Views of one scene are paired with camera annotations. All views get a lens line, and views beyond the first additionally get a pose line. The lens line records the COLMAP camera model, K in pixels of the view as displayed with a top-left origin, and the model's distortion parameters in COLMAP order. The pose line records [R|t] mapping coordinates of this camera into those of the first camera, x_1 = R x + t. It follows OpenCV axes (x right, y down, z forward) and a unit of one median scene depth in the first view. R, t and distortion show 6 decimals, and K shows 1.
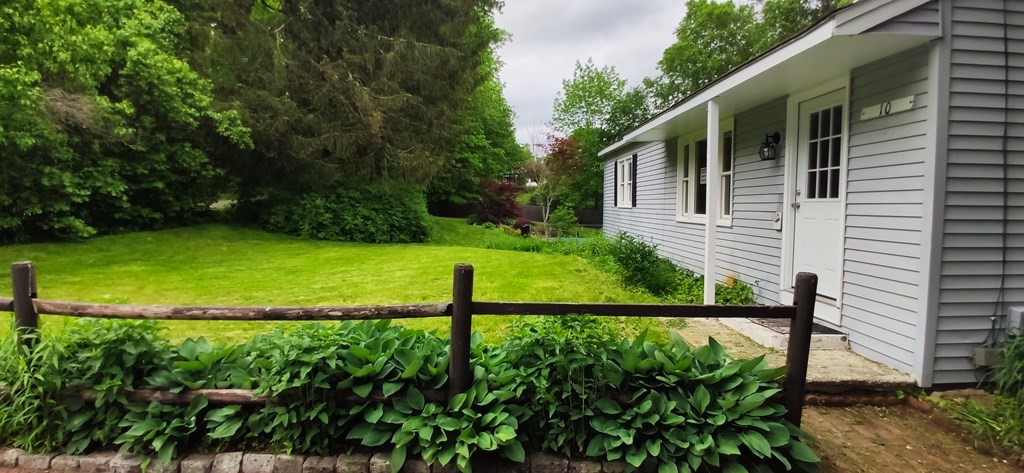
lens RADIAL K [[499.0, 0, 512.0], [0, 499.0, 236.5], [0, 0, 1]] dist [-0.002694, -0.000674]
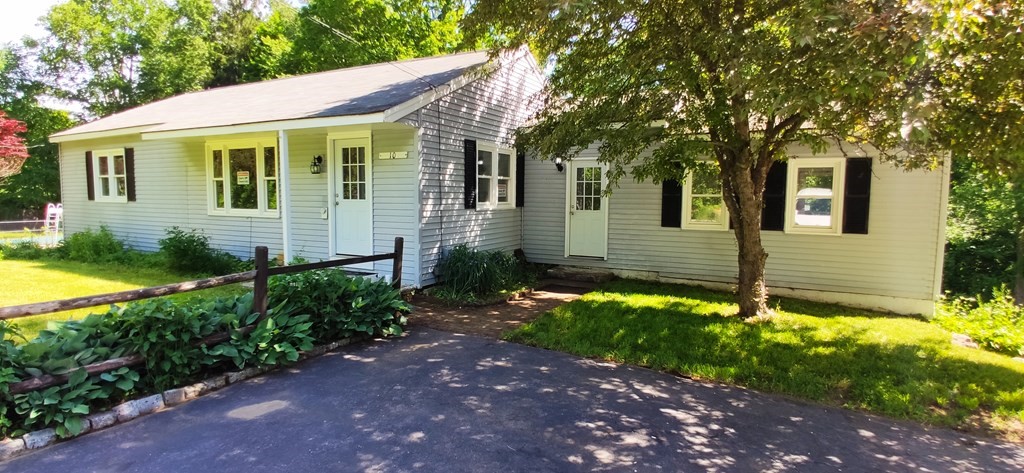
lens RADIAL K [[499.0, 0, 512.0], [0, 499.0, 236.5], [0, 0, 1]] dist [-0.002694, -0.000674]
pose [[0.458523, -0.064668, 0.886326, -0.624201], [0.046949, 0.997719, 0.048508, -0.007451], [-0.887441, 0.019370, 0.460514, -0.249986]]
